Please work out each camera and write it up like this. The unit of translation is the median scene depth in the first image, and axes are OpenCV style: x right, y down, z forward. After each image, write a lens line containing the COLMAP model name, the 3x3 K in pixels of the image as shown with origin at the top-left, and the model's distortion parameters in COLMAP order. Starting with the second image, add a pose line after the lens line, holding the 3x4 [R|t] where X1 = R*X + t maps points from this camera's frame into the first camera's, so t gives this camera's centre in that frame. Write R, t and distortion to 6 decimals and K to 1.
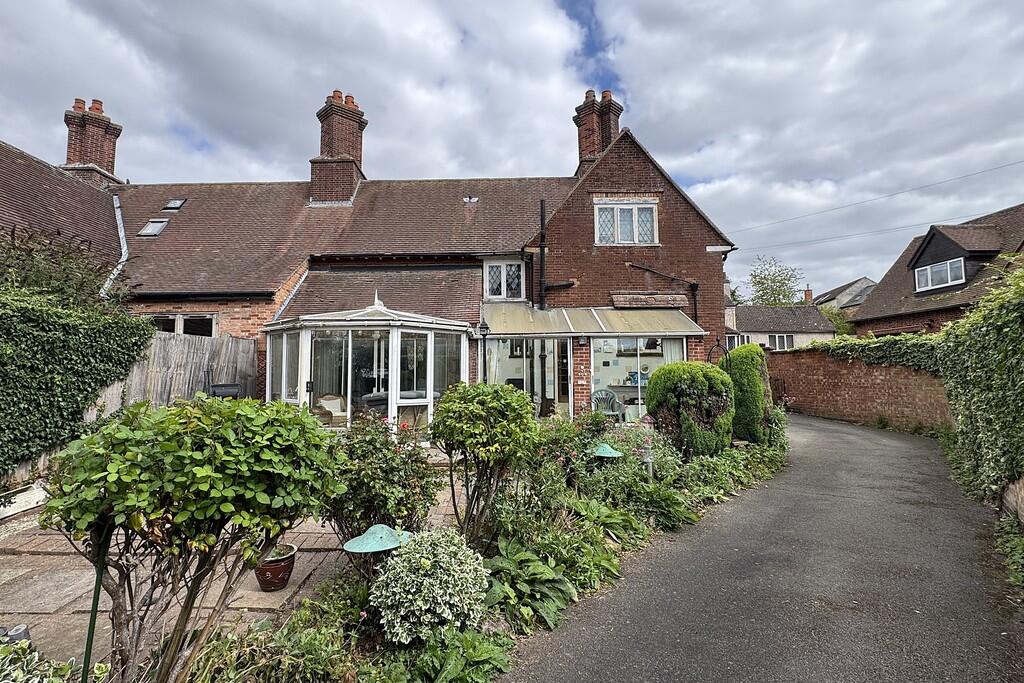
lens RADIAL K [[491.3, 0, 512.0], [0, 491.3, 341.5], [0, 0, 1]] dist [0.002612, 0.000605]
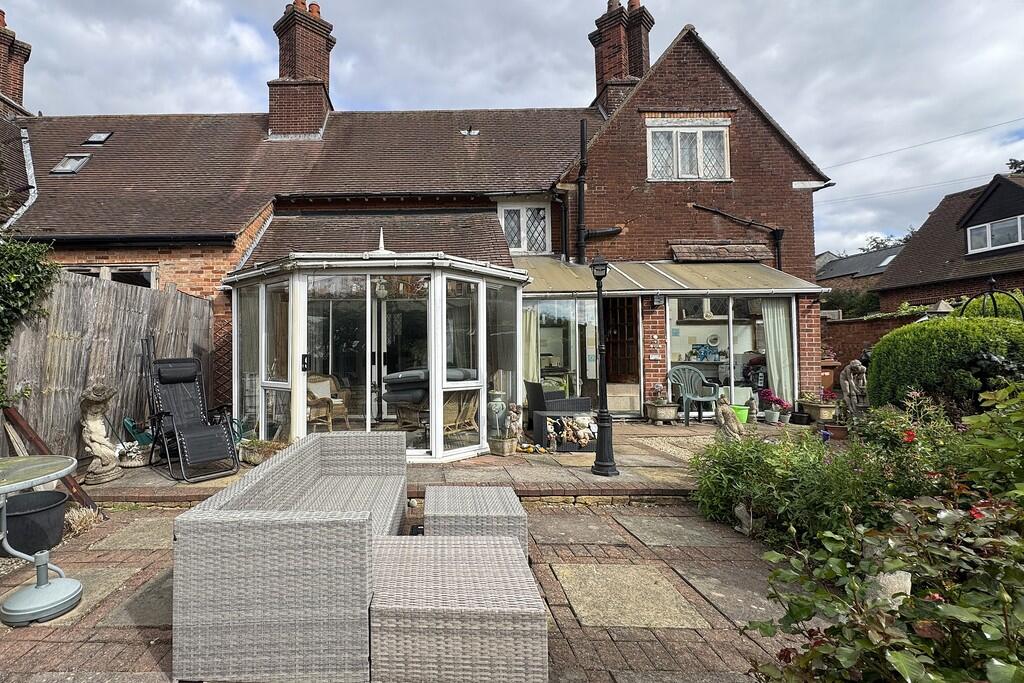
lens RADIAL K [[457.5, 0, 434.8], [0, 457.5, 340.5], [0, 0, 1]] dist [0.001892, -0.000087]
pose [[0.999887, -0.002663, 0.014775, -0.176543], [0.002168, 0.999440, 0.033393, 0.030225], [-0.014855, -0.033358, 0.999333, 0.277986]]
